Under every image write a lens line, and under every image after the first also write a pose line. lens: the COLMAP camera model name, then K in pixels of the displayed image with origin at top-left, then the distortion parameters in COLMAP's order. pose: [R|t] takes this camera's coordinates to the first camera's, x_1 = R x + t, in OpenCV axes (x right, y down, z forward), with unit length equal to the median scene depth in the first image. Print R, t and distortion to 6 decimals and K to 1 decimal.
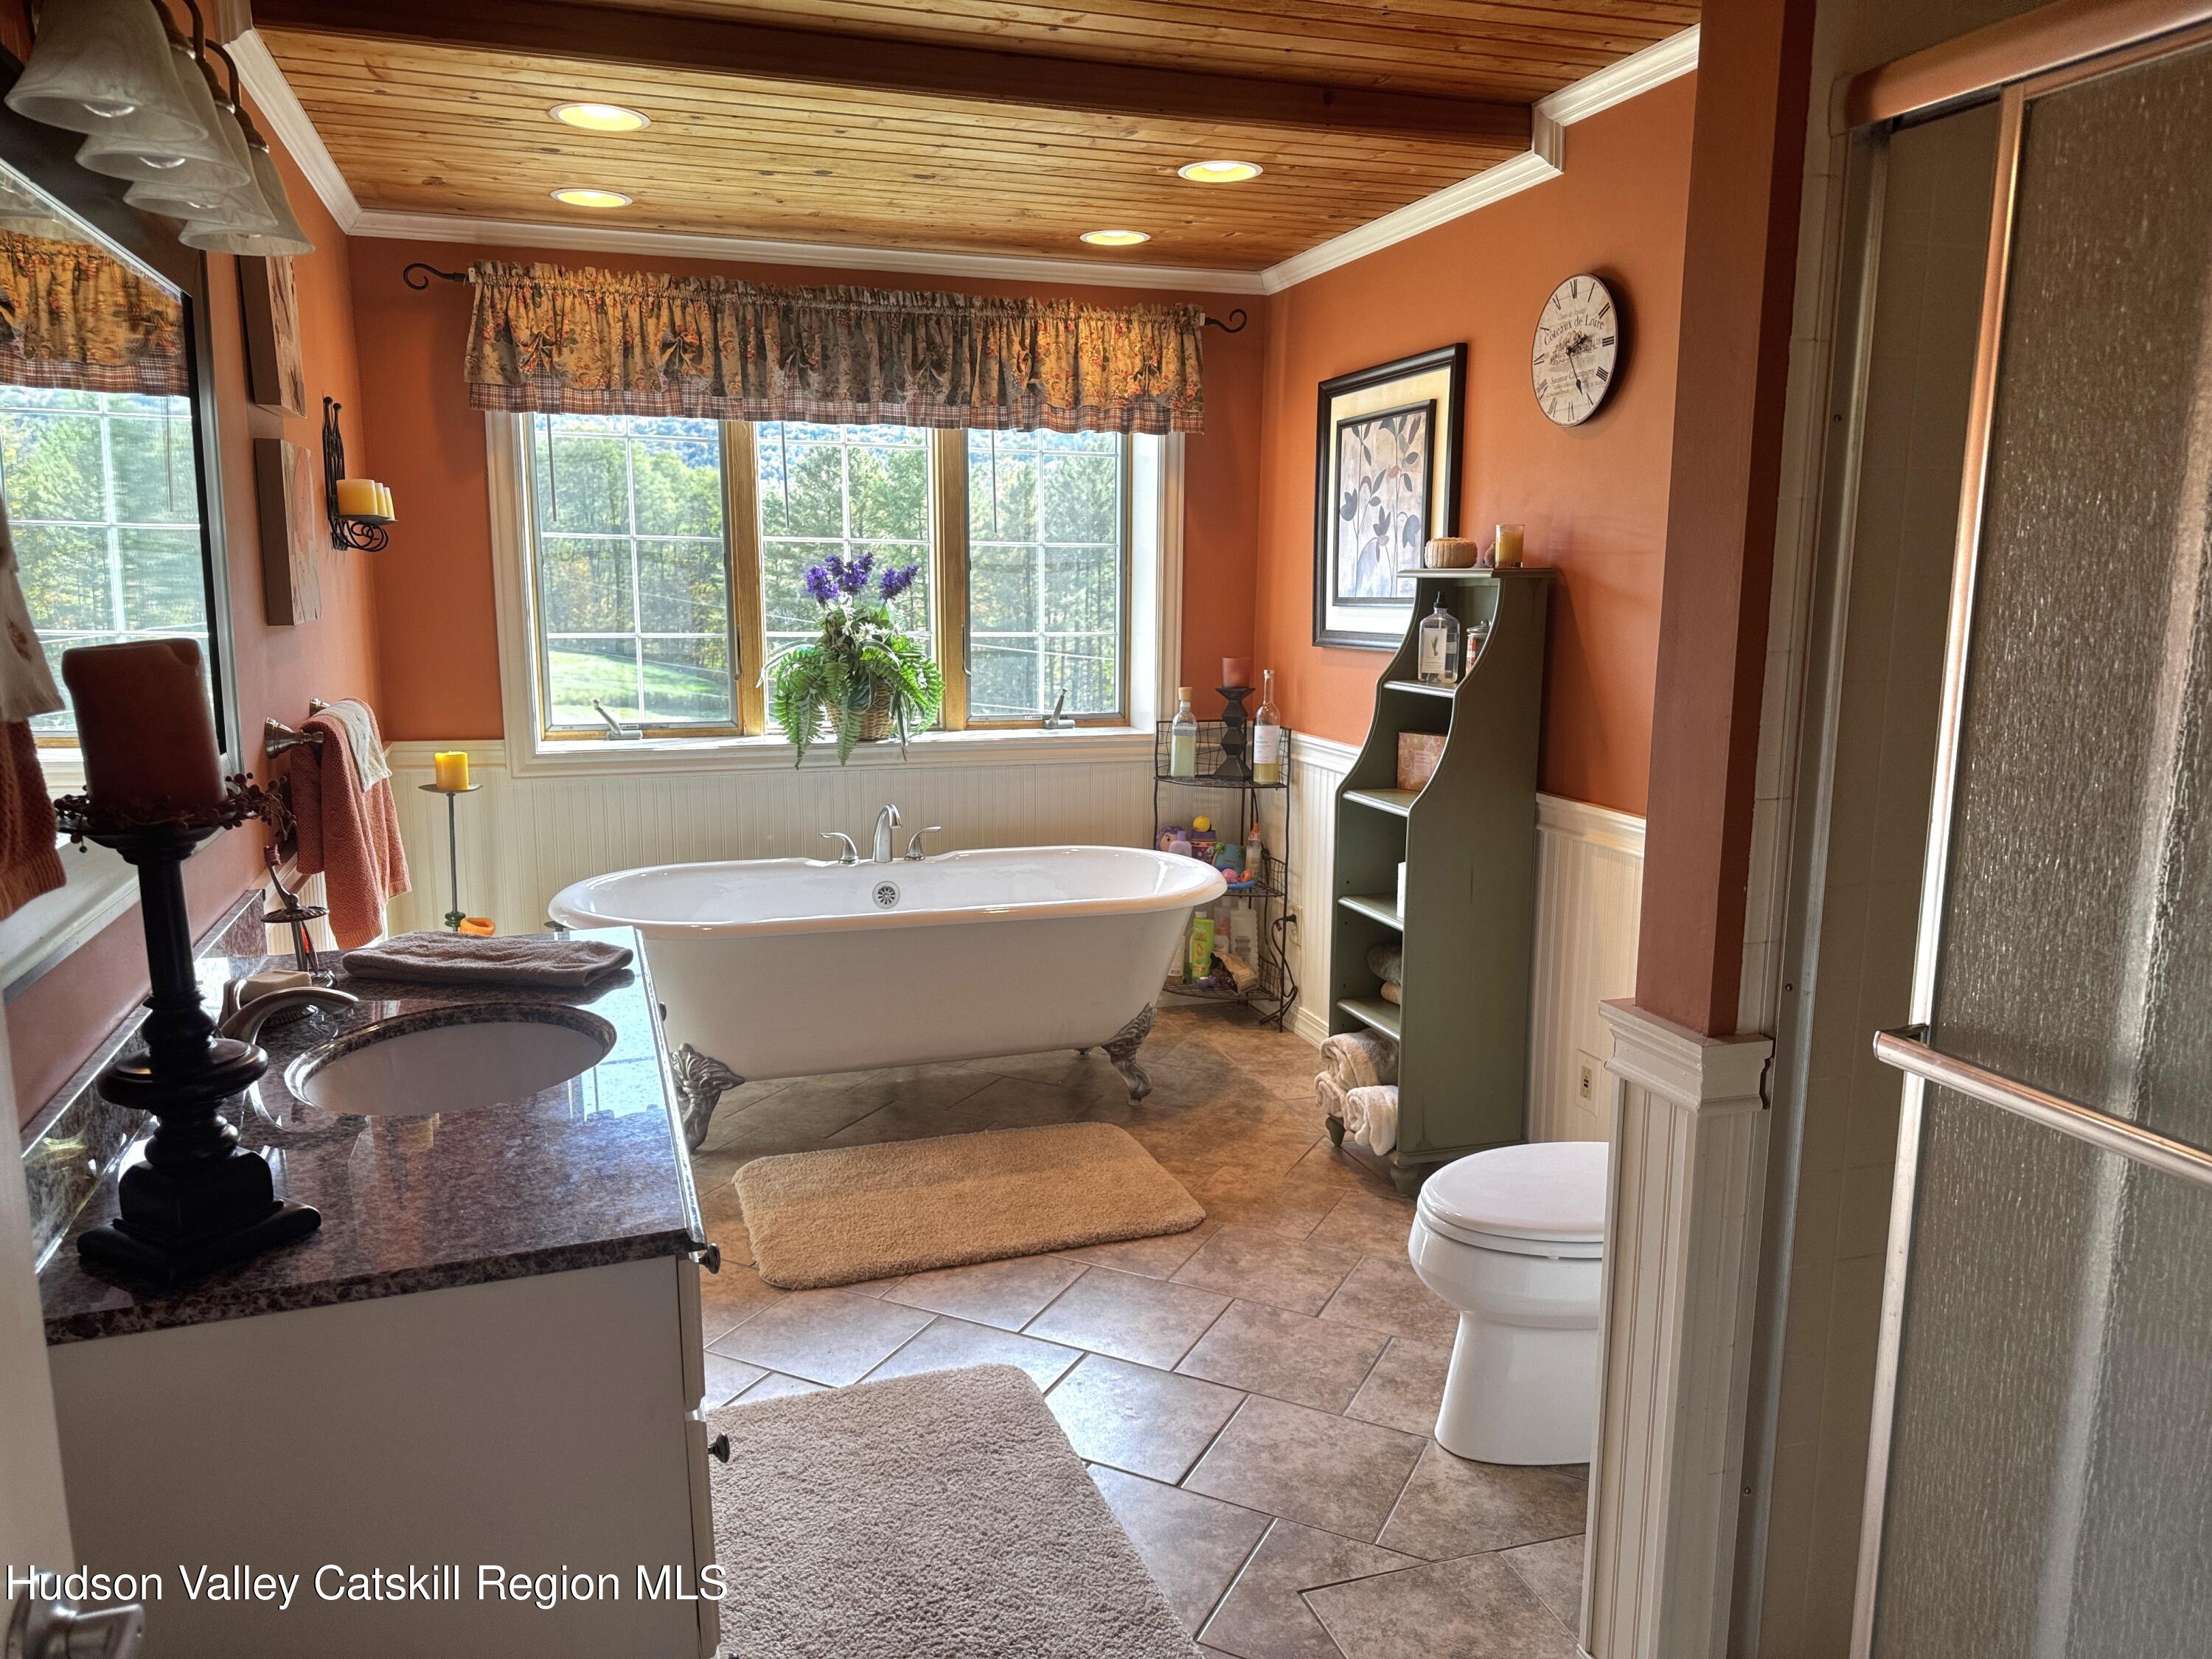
lens RADIAL K [[1574.8, 0, 1107.0], [0, 1574.8, 864.8], [0, 0, 1]] dist [-0.000688, -0.004376]
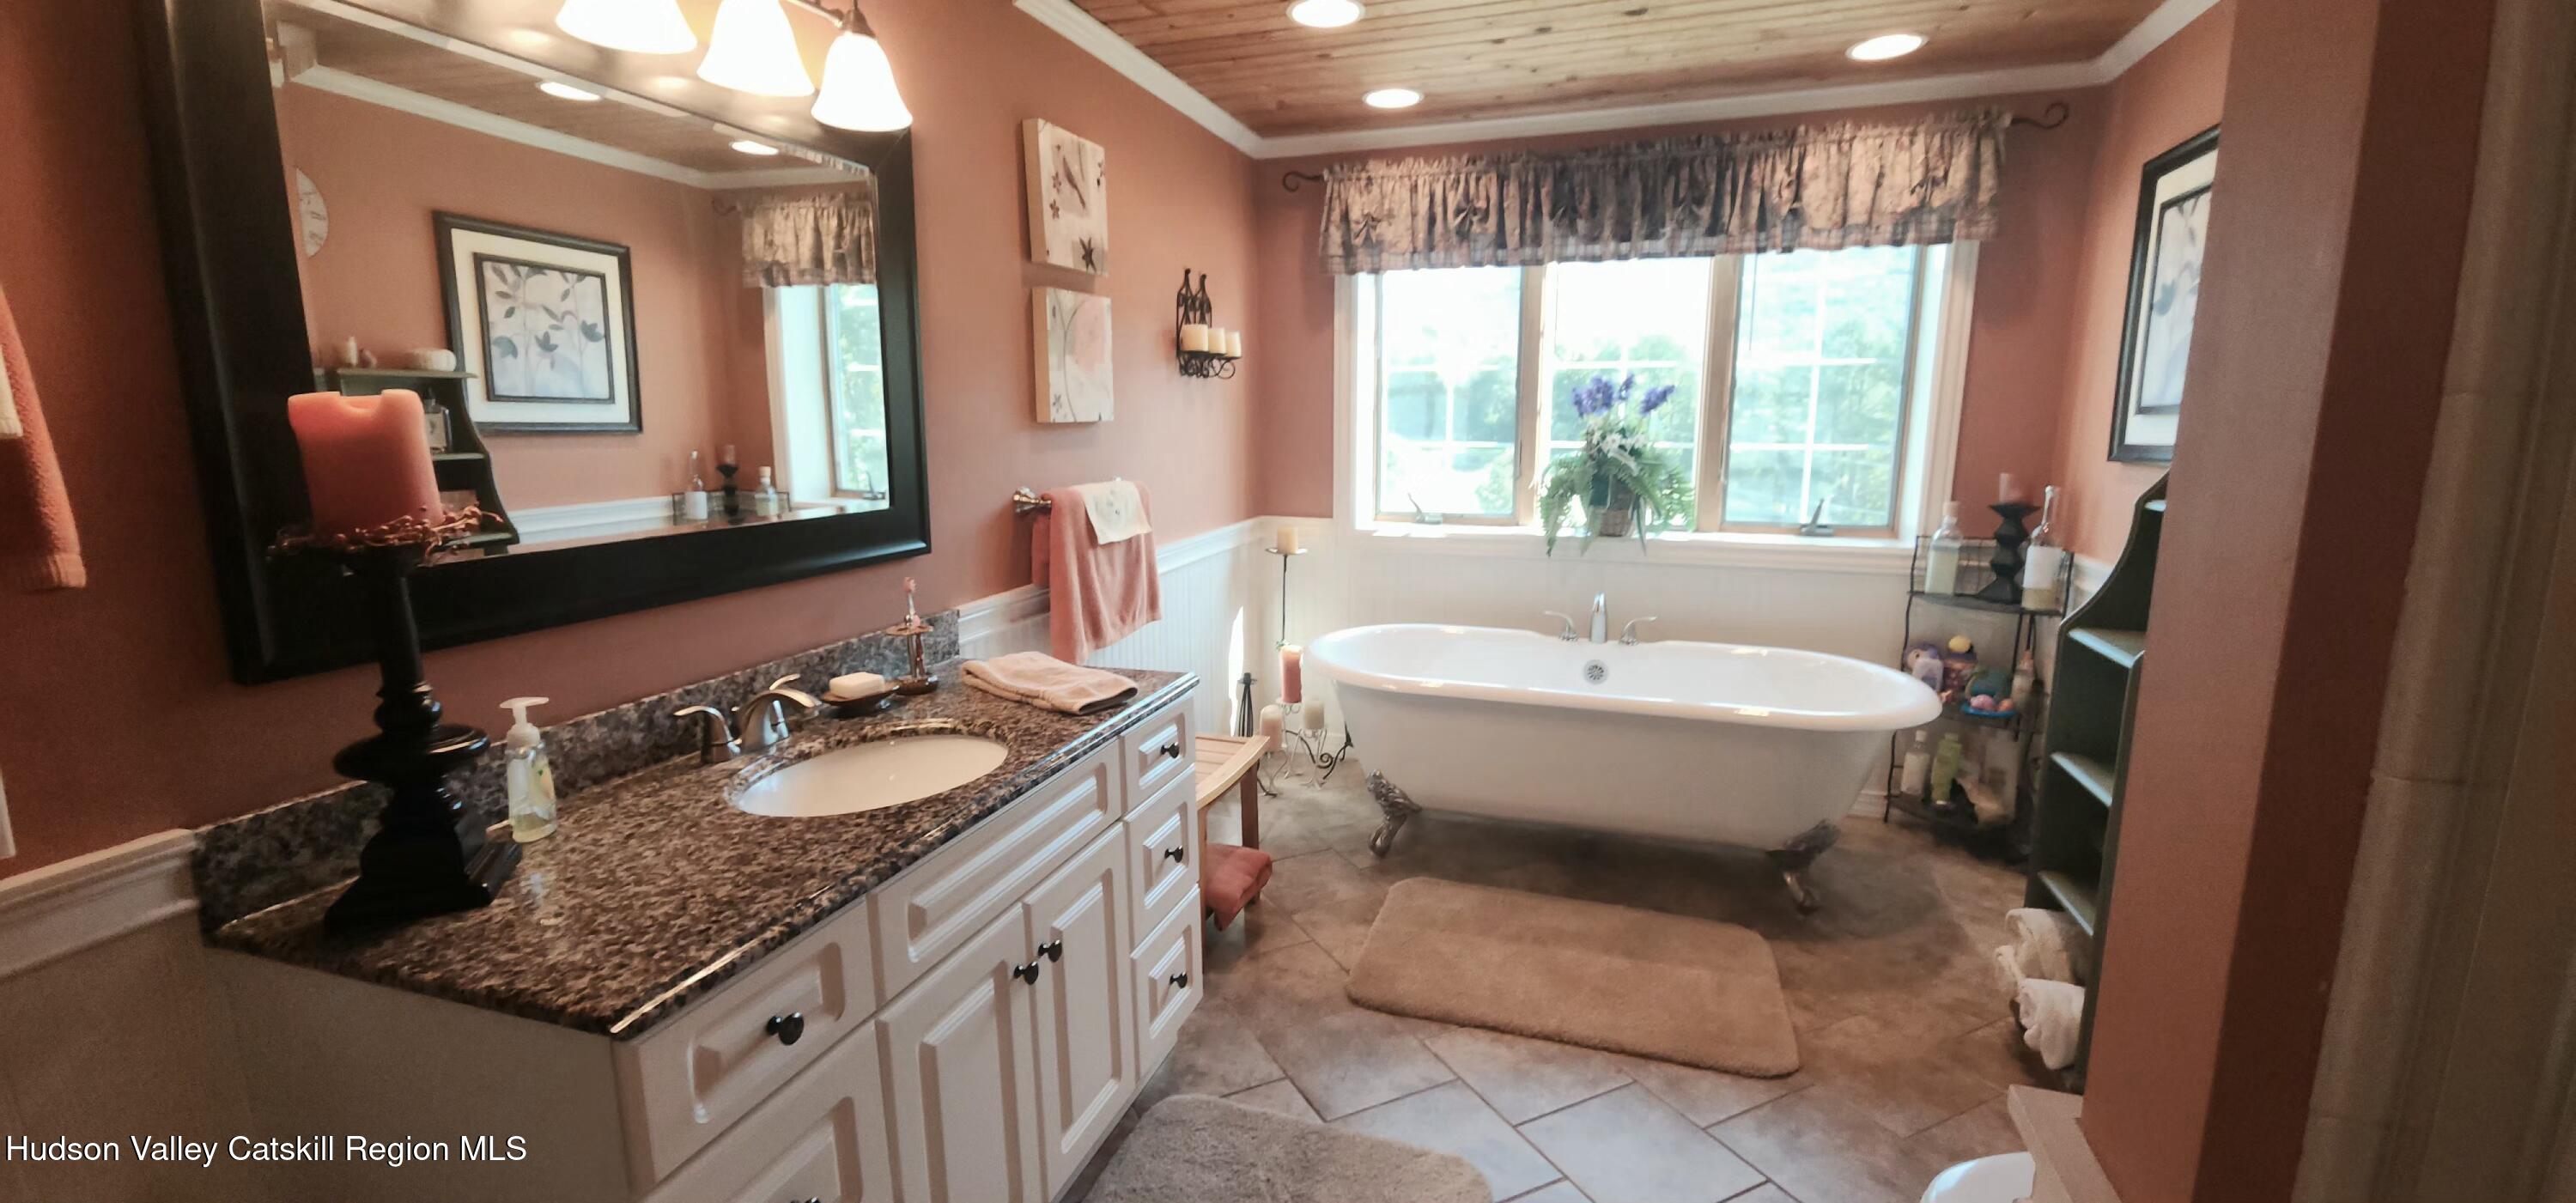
lens RADIAL K [[1066.6, 0, 1271.8], [0, 1066.6, 595.7], [0, 0, 1]] dist [0.008219, -0.005847]
pose [[0.785017, 0.092438, -0.612538, 0.140745], [-0.108165, 0.994068, 0.011392, -0.018984], [0.609957, 0.057312, 0.790359, 0.241105]]
